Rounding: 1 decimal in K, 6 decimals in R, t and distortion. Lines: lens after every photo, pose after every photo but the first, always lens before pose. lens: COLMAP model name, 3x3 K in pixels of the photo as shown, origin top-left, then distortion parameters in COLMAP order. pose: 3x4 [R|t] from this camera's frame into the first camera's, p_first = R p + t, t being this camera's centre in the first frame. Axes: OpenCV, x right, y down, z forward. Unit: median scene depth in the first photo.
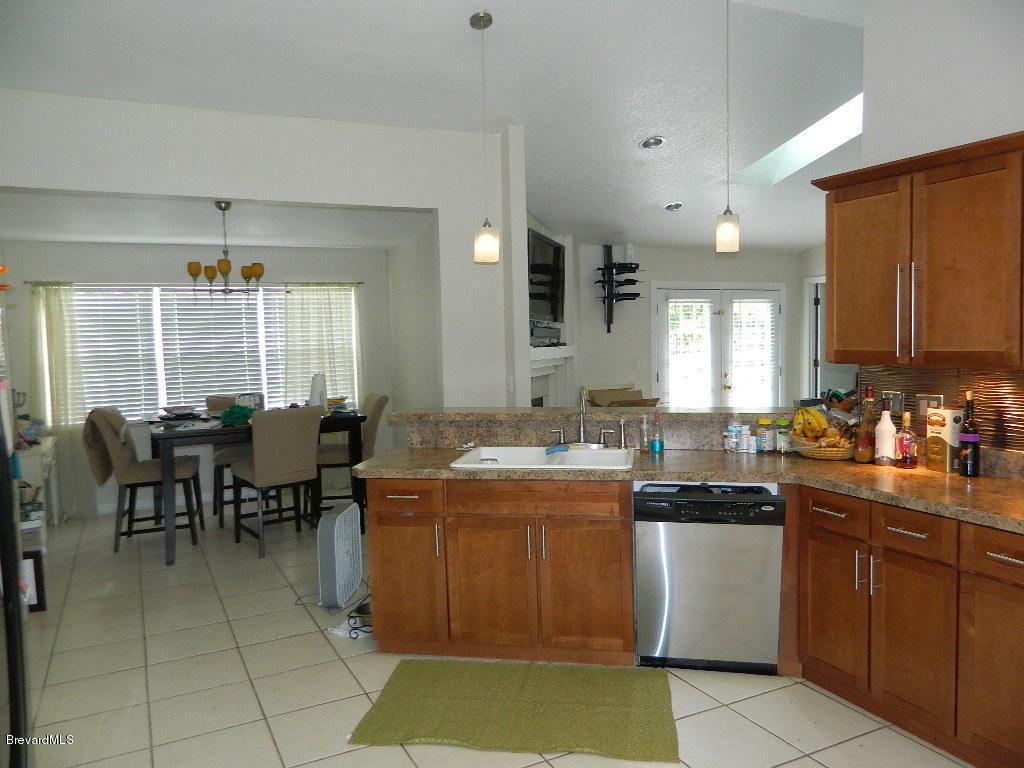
lens RADIAL K [[768.2, 0, 509.9], [0, 768.2, 381.4], [0, 0, 1]] dist [0.012113, 0.003446]
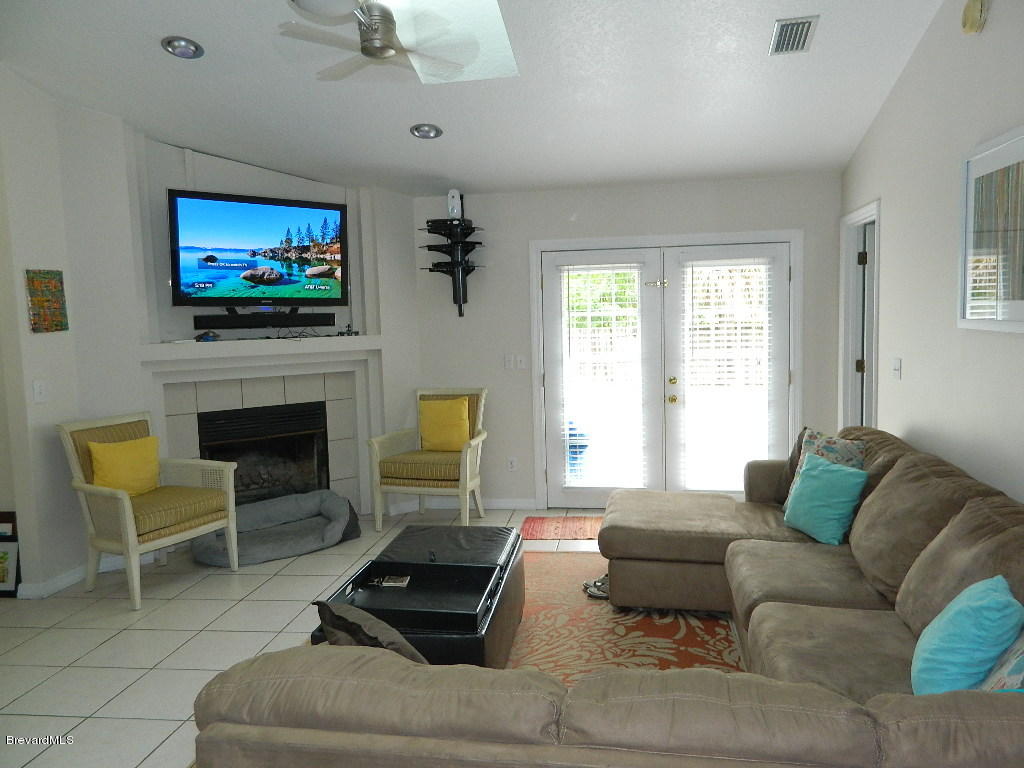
lens RADIAL K [[781.0, 0, 516.2], [0, 781.0, 379.3], [0, 0, 1]] dist [0.004113, 0.131580]
pose [[0.825312, 0.049721, -0.562483, 0.568303], [-0.022124, 0.998198, 0.055775, -0.045130], [0.564243, -0.033587, 0.824925, 0.408953]]
